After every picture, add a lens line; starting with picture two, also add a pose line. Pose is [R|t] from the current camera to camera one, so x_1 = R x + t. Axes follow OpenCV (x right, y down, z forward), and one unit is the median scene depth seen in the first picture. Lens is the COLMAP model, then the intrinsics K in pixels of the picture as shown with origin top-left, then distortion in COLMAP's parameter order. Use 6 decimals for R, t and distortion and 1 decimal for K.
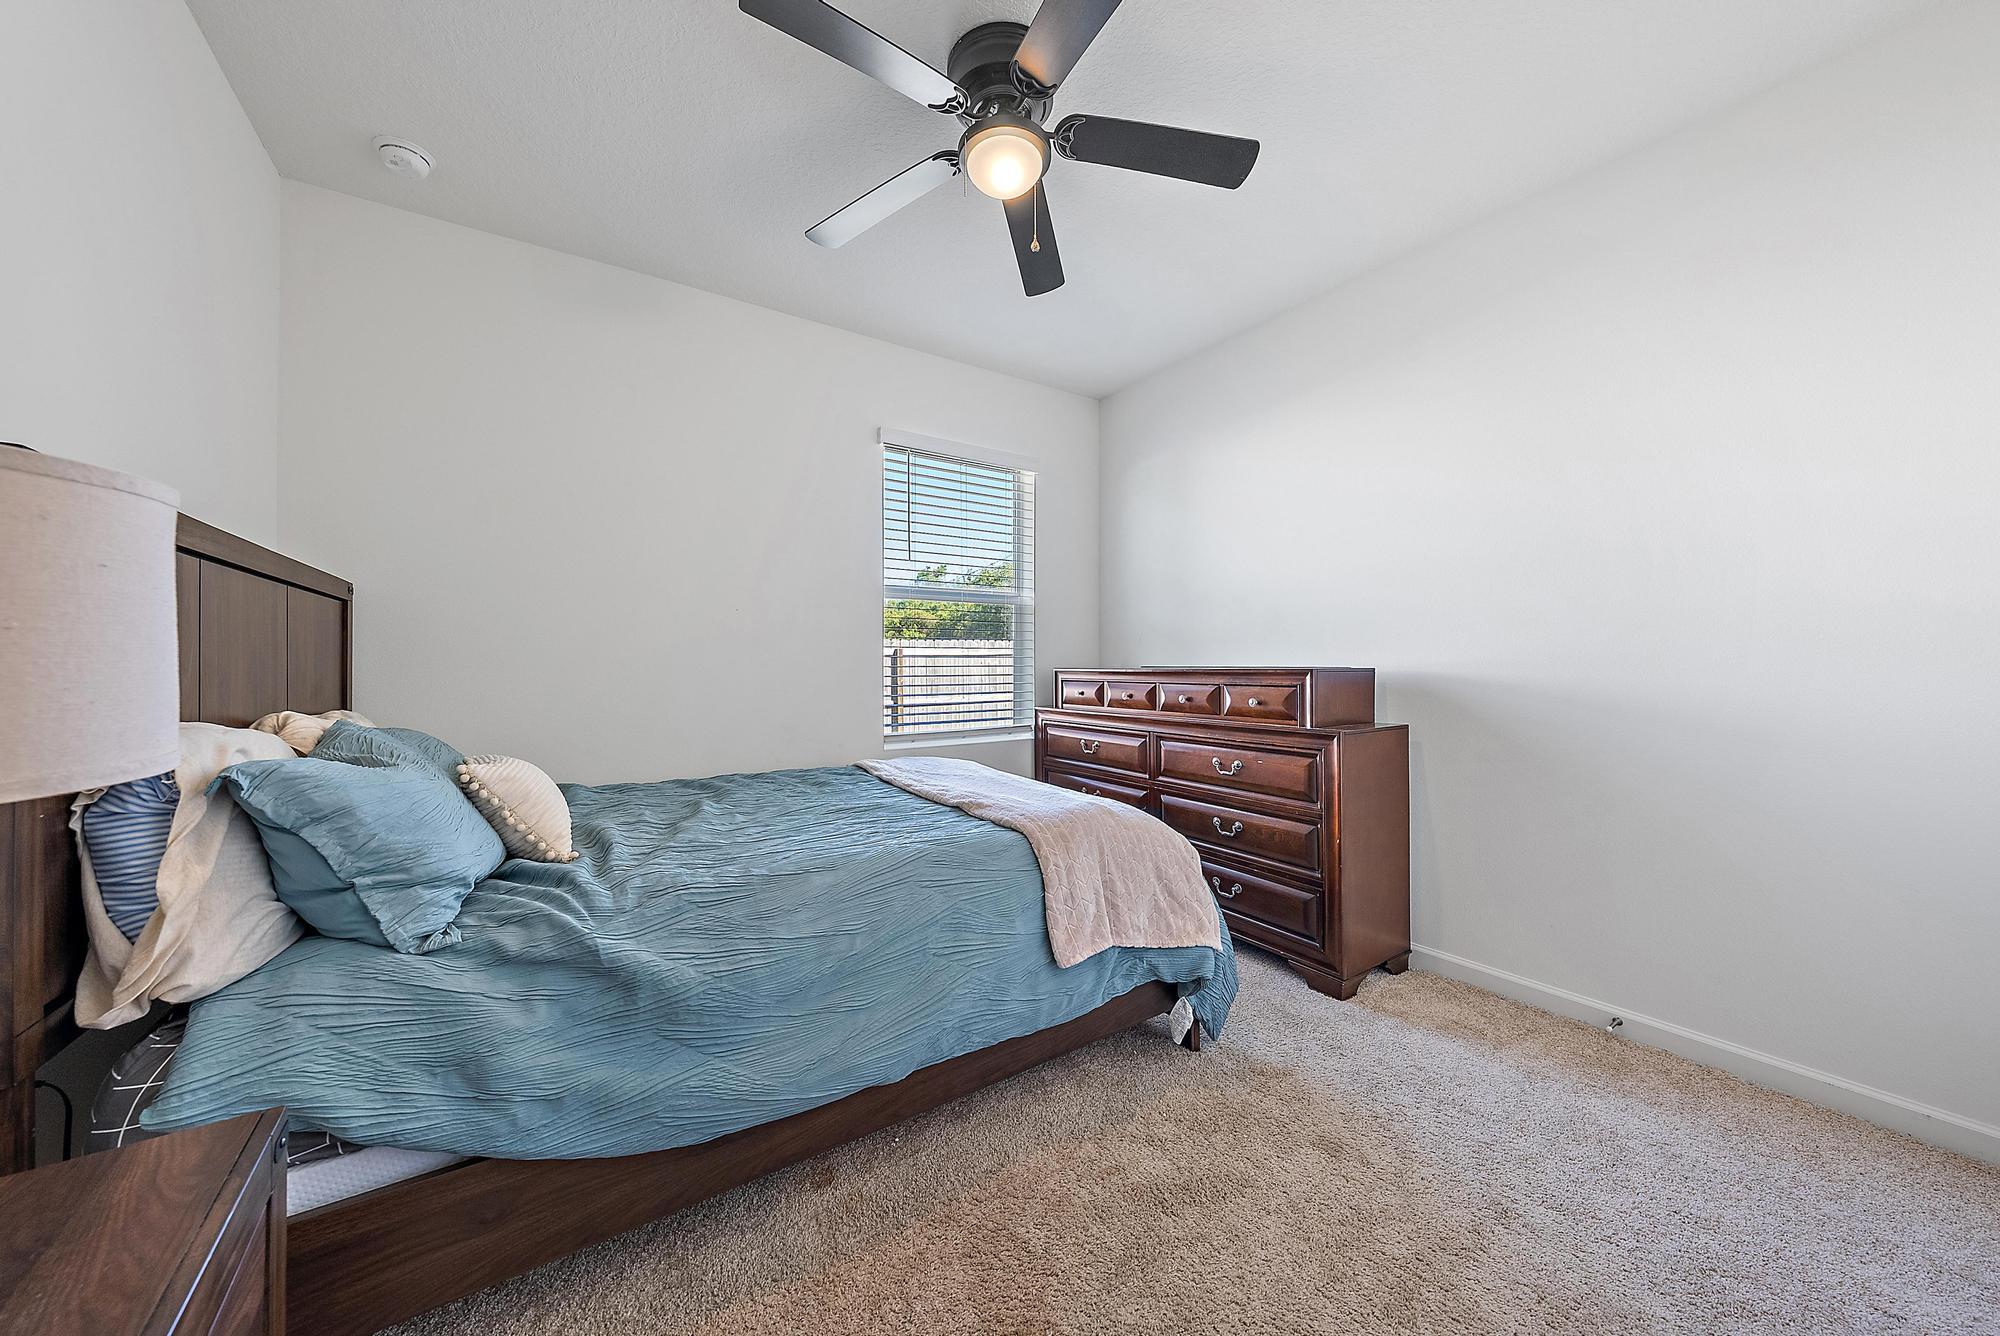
lens RADIAL K [[702.9, 0, 1002.3], [0, 702.9, 657.7], [0, 0, 1]] dist [-0.000058, 0.000019]
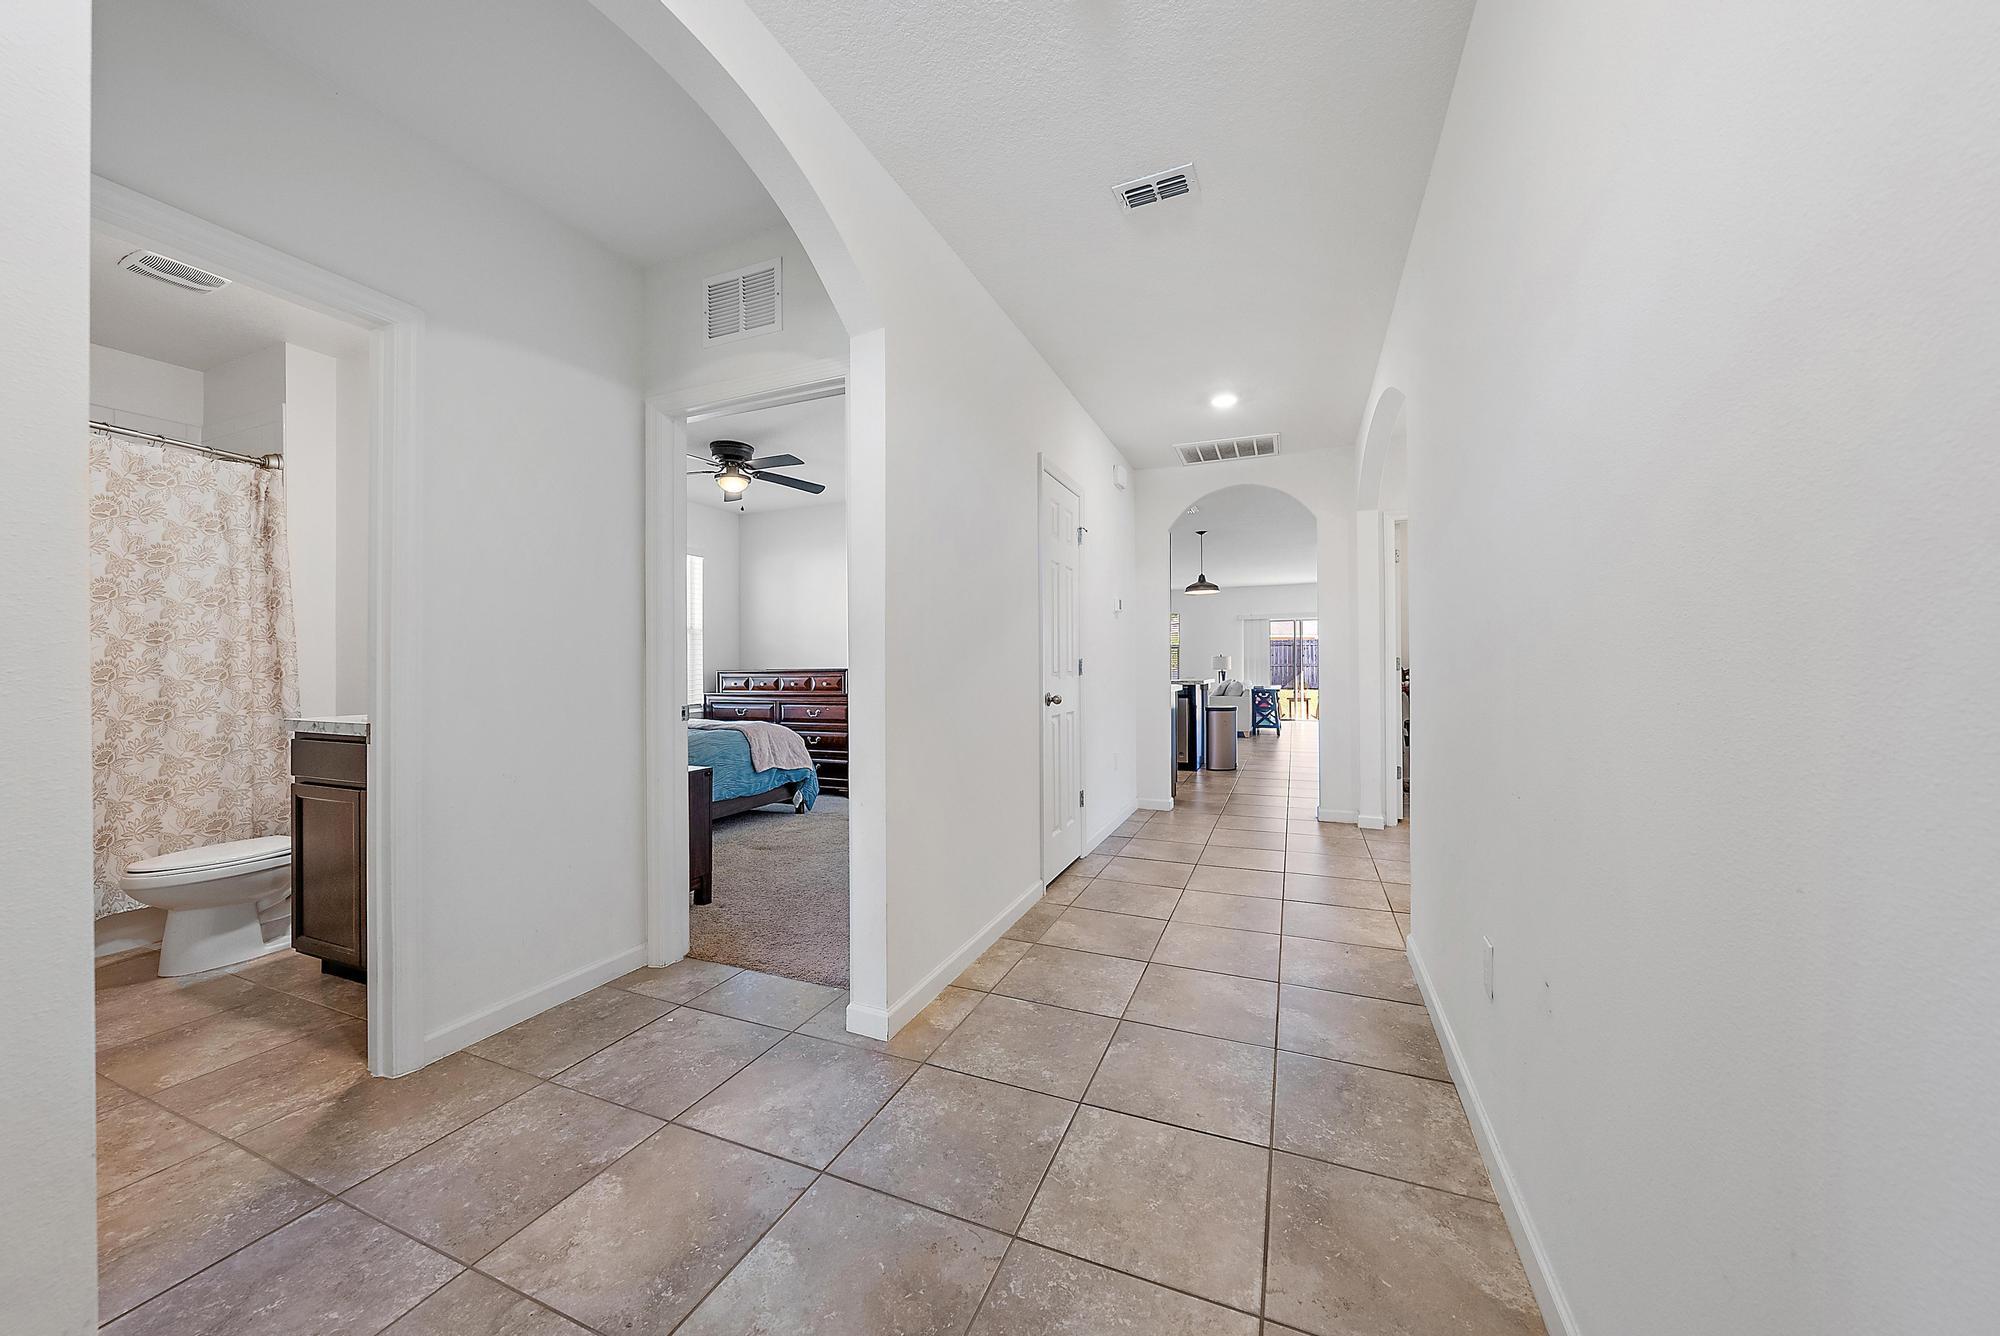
lens RADIAL K [[702.9, 0, 1002.3], [0, 702.9, 657.7], [0, 0, 1]] dist [-0.000058, 0.000019]
pose [[0.836795, 0.001685, 0.547513, -0.398275], [0.003785, 0.999954, -0.008863, 0.000451], [-0.547503, 0.009489, 0.836750, -1.189165]]
